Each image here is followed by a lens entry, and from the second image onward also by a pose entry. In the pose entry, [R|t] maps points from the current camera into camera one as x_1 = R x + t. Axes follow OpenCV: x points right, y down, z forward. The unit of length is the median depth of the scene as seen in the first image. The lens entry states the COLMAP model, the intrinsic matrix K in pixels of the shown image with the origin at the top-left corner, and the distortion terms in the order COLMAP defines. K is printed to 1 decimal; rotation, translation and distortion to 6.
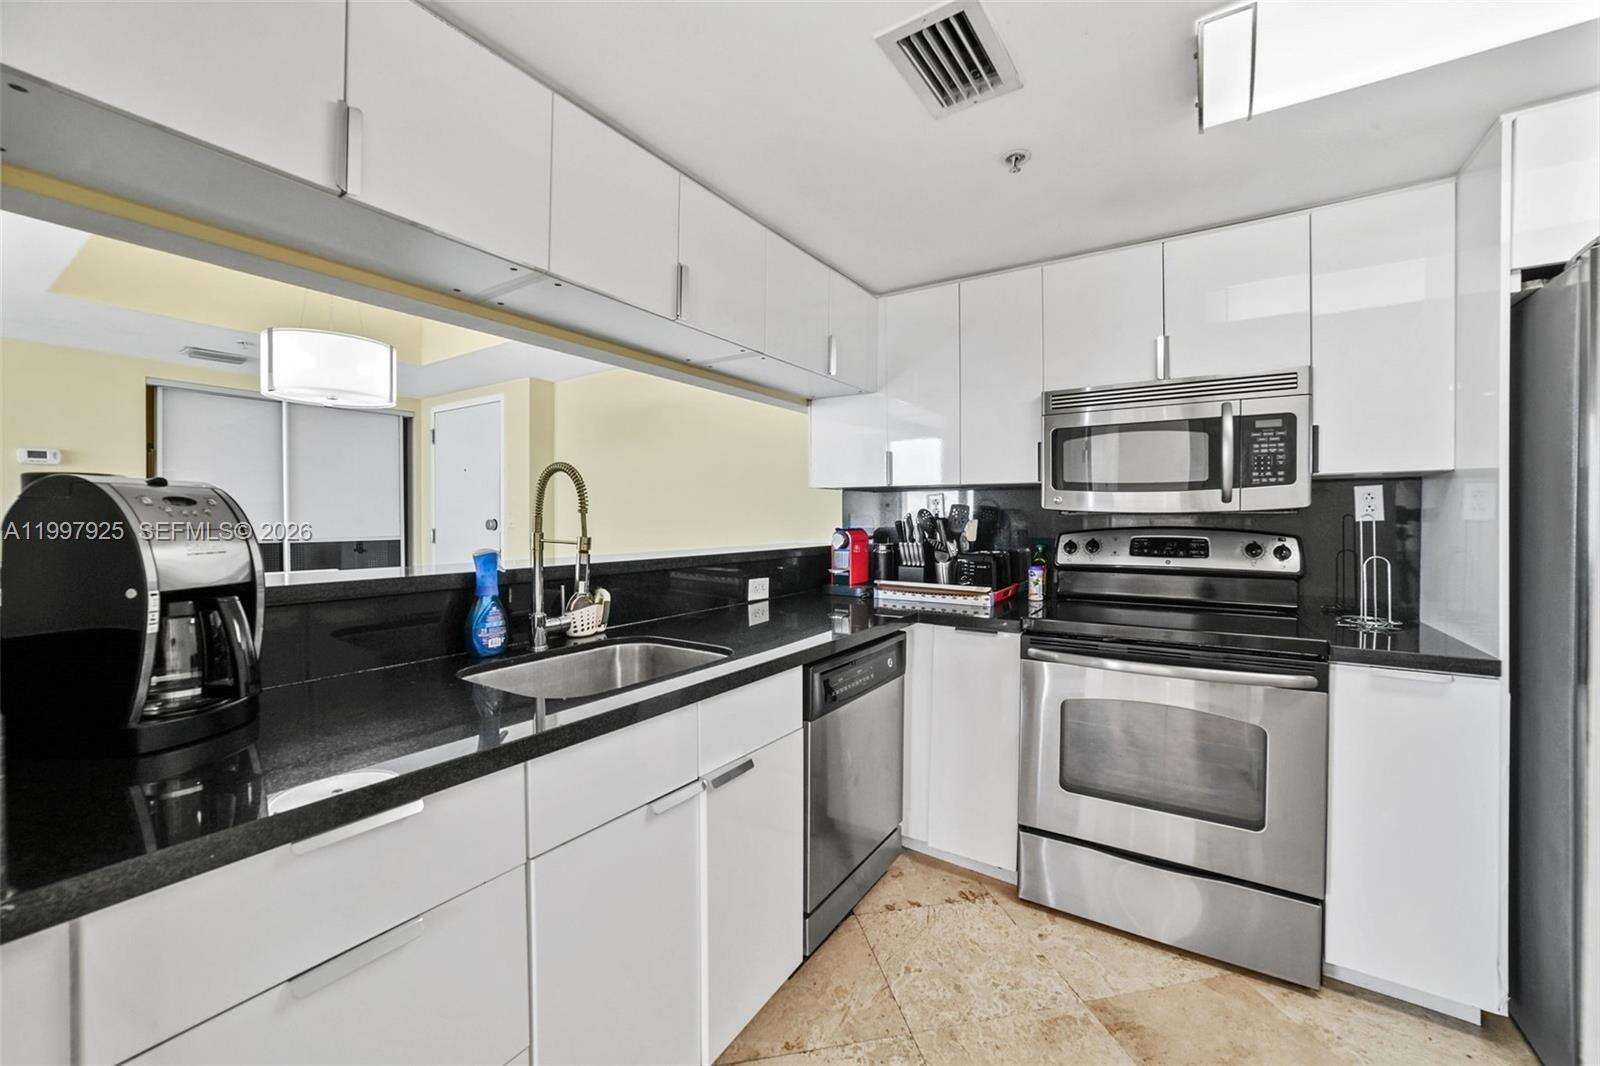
lens RADIAL K [[634.0, 0, 798.1], [0, 634.0, 526.0], [0, 0, 1]] dist [-0.054076, 0.021348]
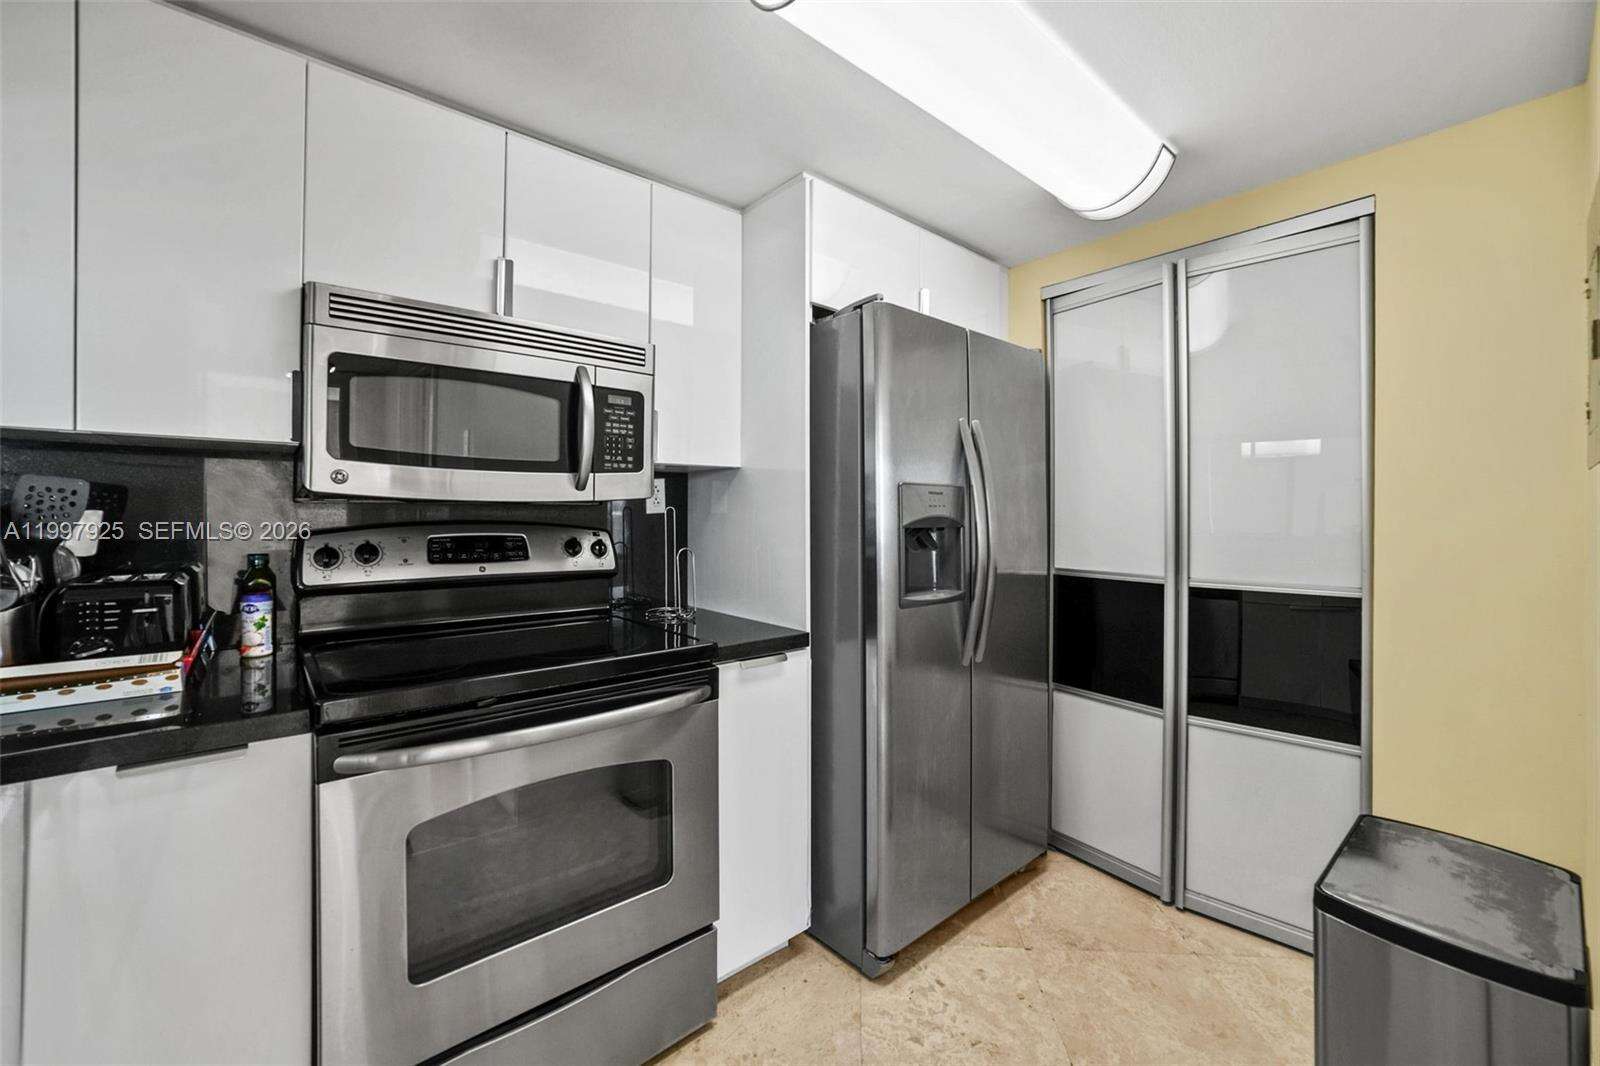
lens RADIAL K [[636.6, 0, 797.5], [0, 636.6, 512.9], [0, 0, 1]] dist [-0.056966, 0.021721]
pose [[0.275237, 0.000874, 0.961376, -0.018994], [0.006807, 0.999973, -0.002858, -0.004376], [-0.961352, 0.007330, 0.275224, 0.514536]]
